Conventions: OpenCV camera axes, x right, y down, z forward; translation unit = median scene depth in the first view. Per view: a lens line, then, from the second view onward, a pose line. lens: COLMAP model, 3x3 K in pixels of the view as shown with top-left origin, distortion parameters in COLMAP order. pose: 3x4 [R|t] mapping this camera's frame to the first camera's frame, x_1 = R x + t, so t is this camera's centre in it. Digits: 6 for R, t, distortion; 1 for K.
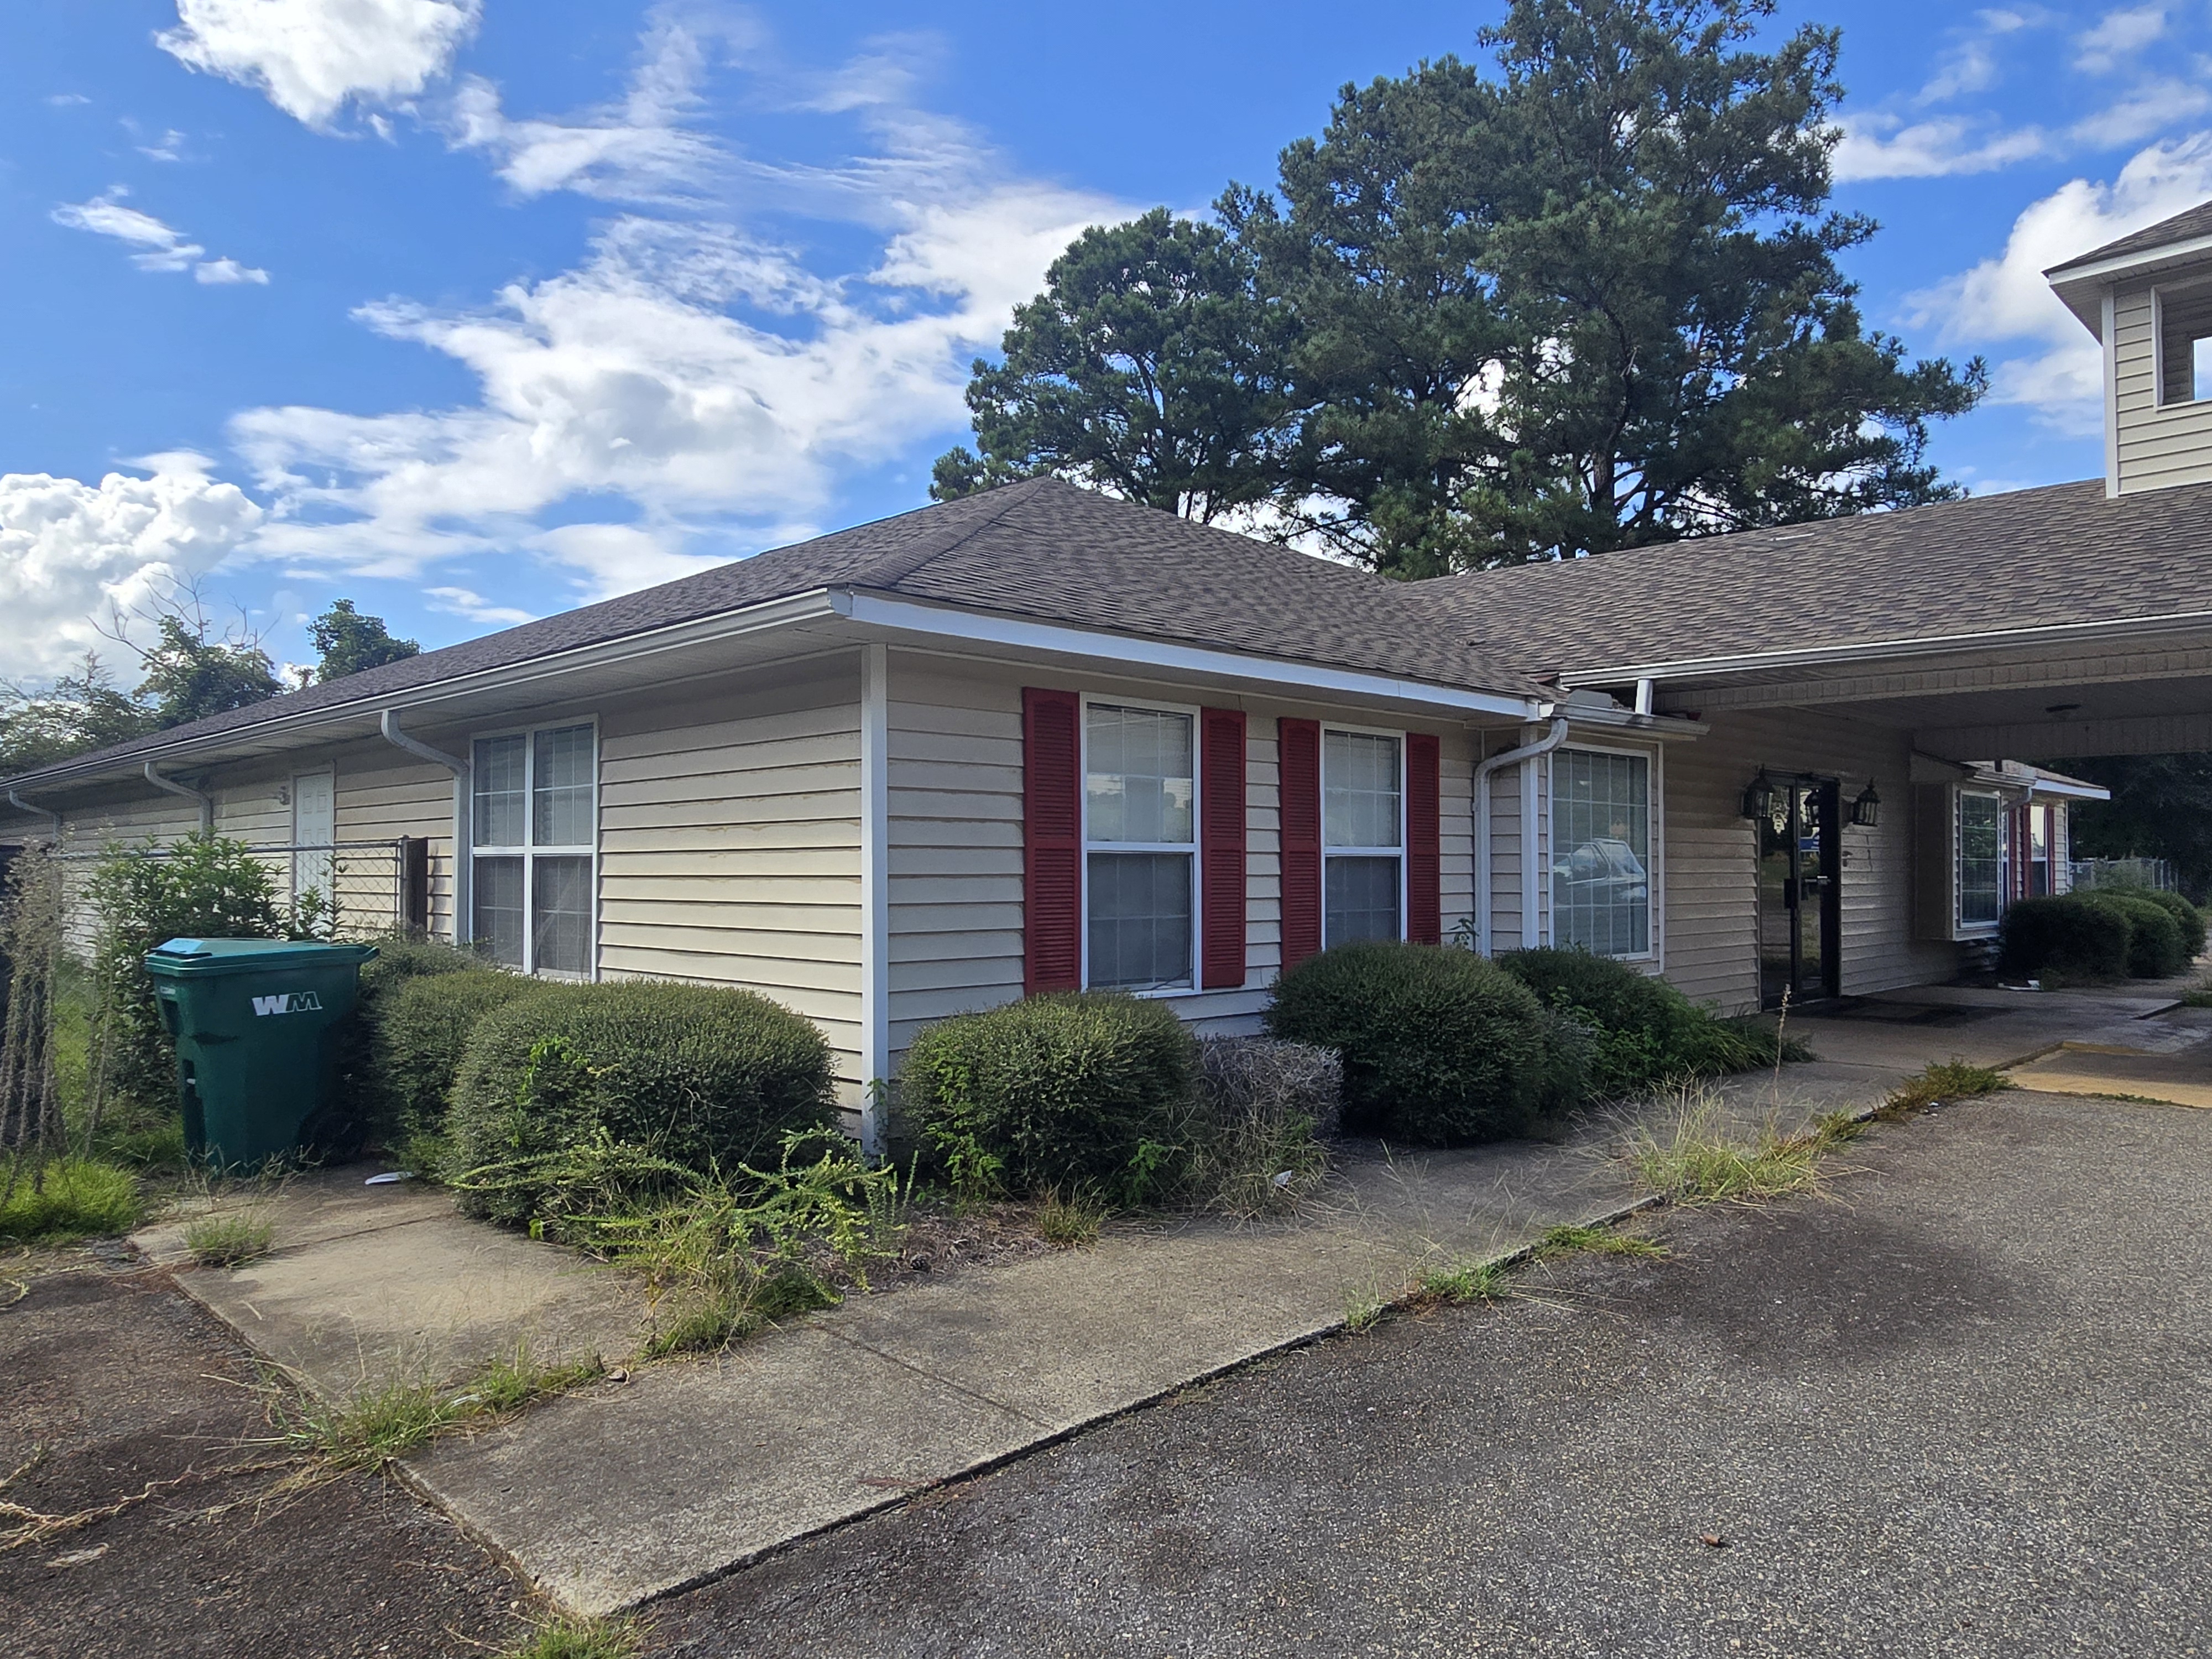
lens RADIAL K [[1377.8, 0, 1054.9], [0, 1377.8, 836.3], [0, 0, 1]] dist [0.002386, 0.003374]
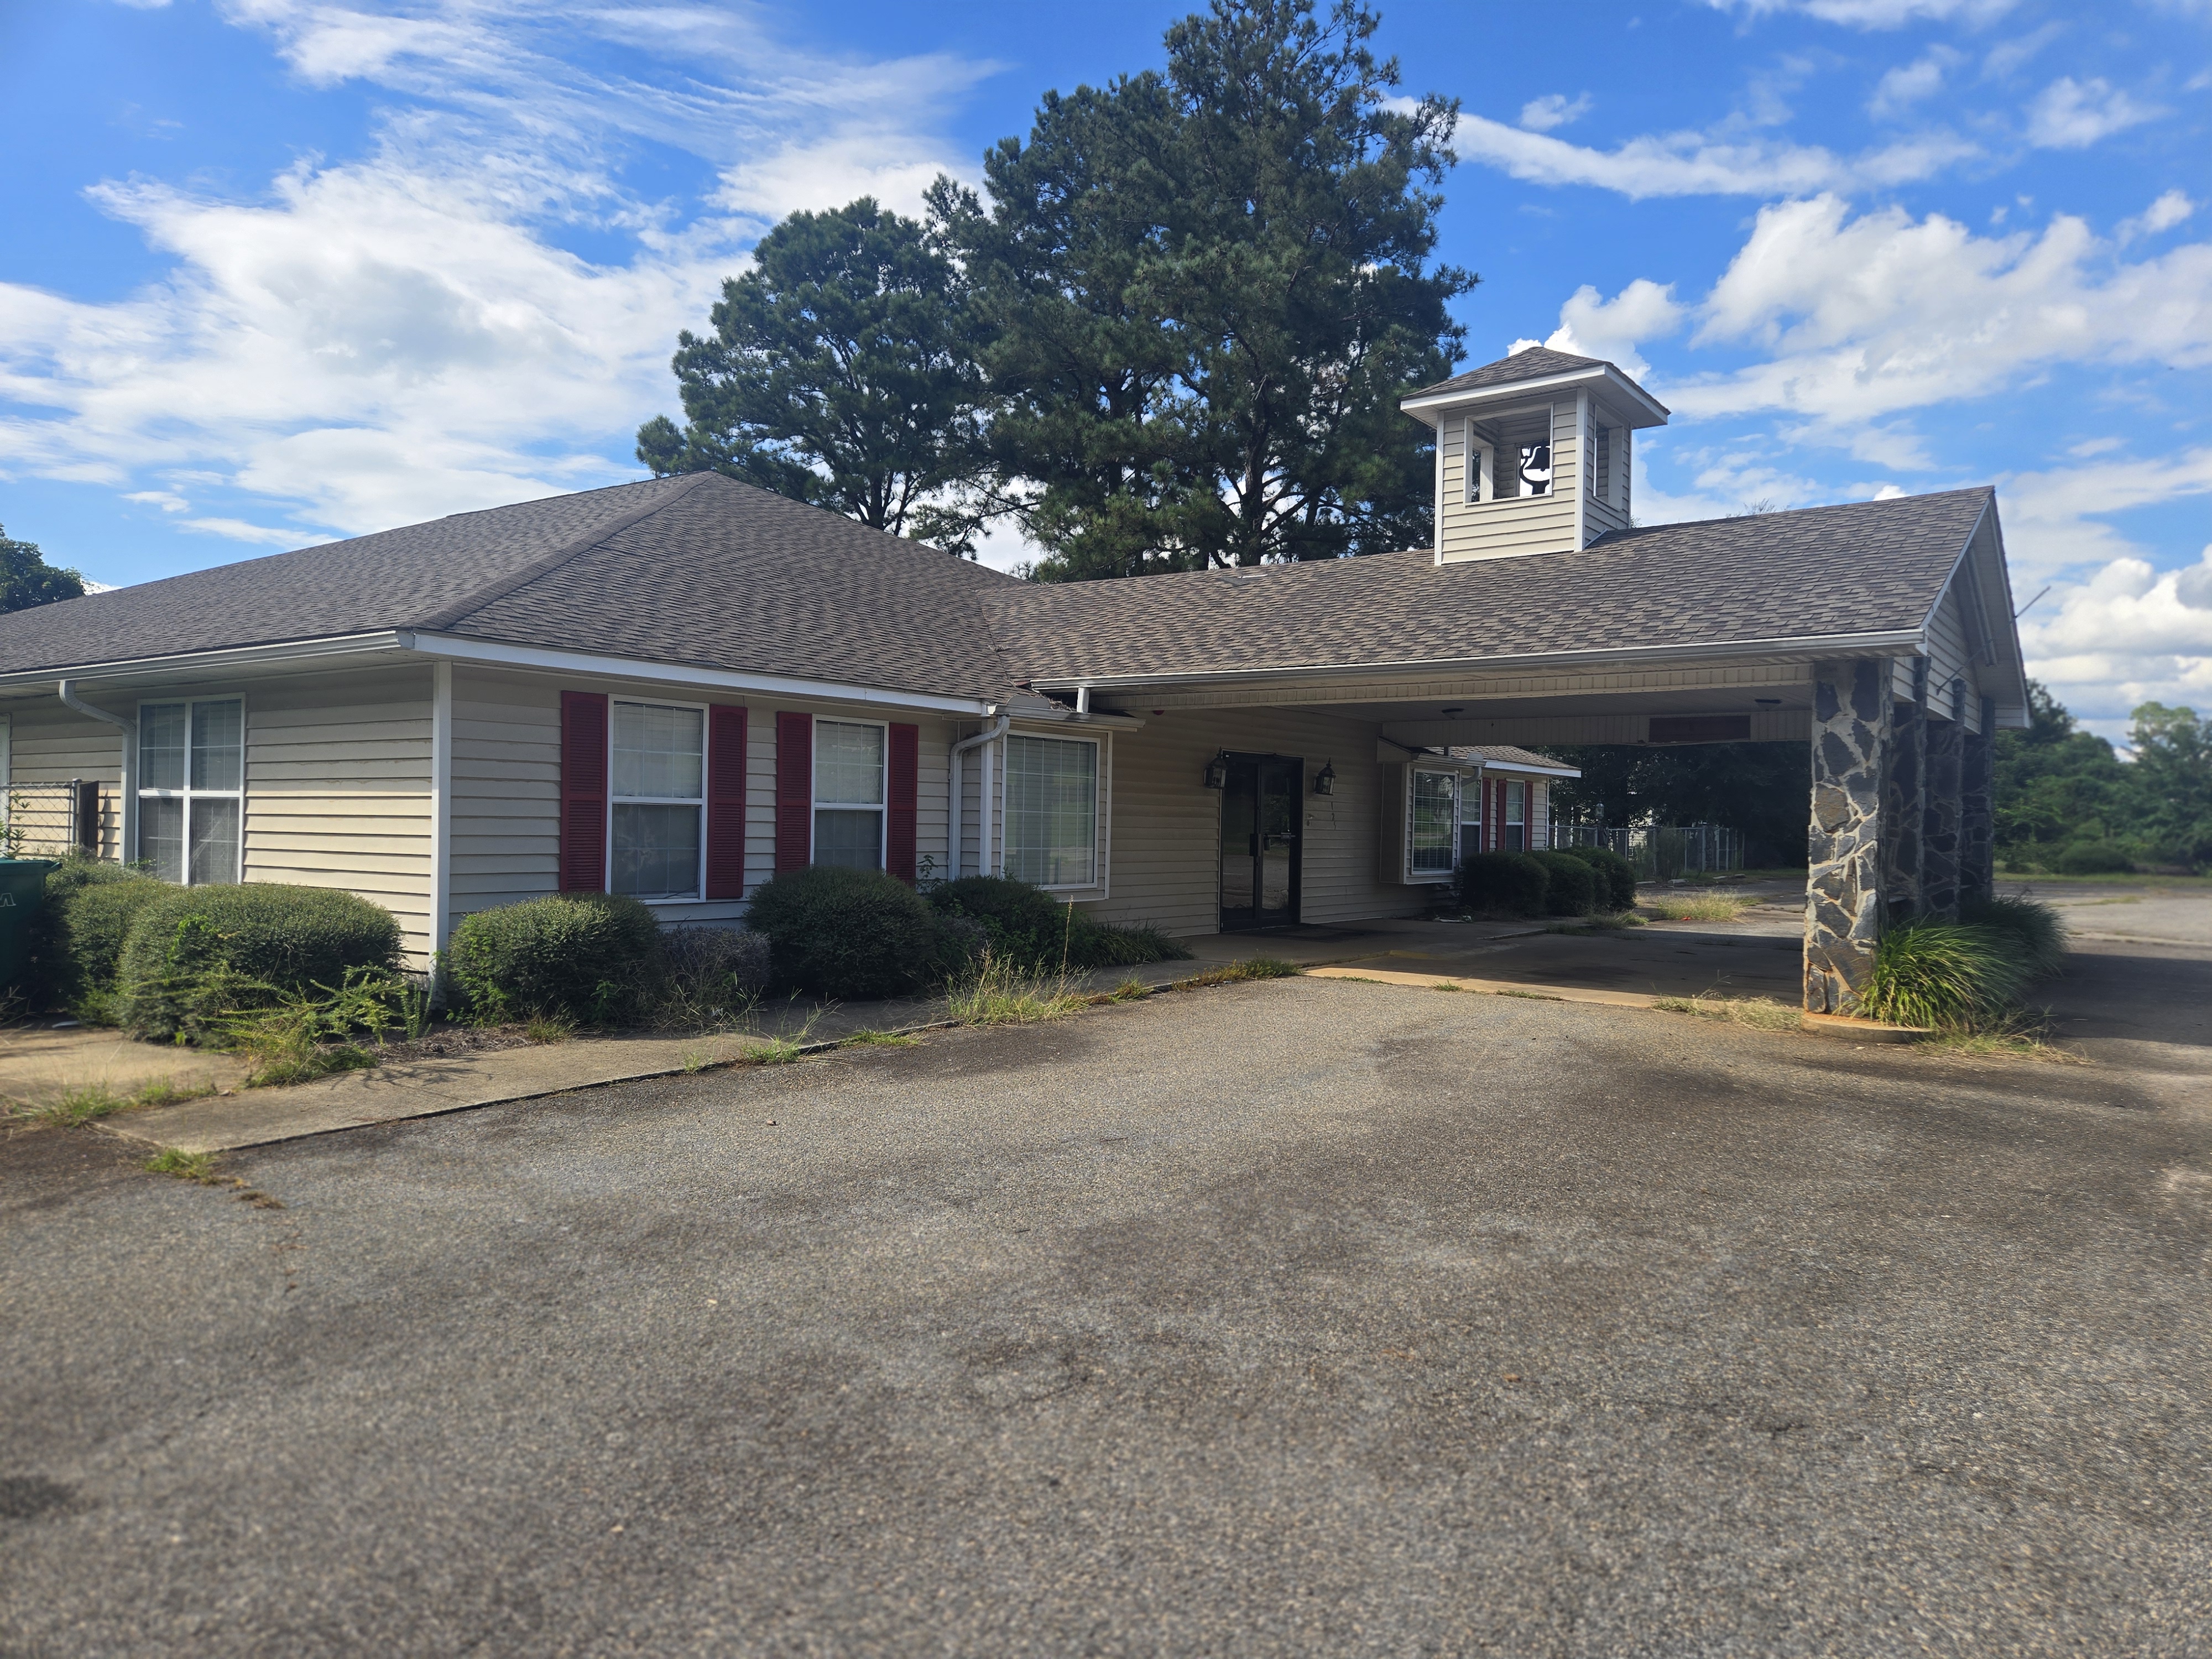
lens RADIAL K [[1469.2, 0, 1119.1], [0, 1469.2, 824.2], [0, 0, 1]] dist [0.078134, -0.062119]
pose [[0.984349, 0.016054, 0.175497, 0.219816], [-0.020197, 0.999557, 0.021850, -0.009173], [-0.175068, -0.025052, 0.984238, -0.510408]]
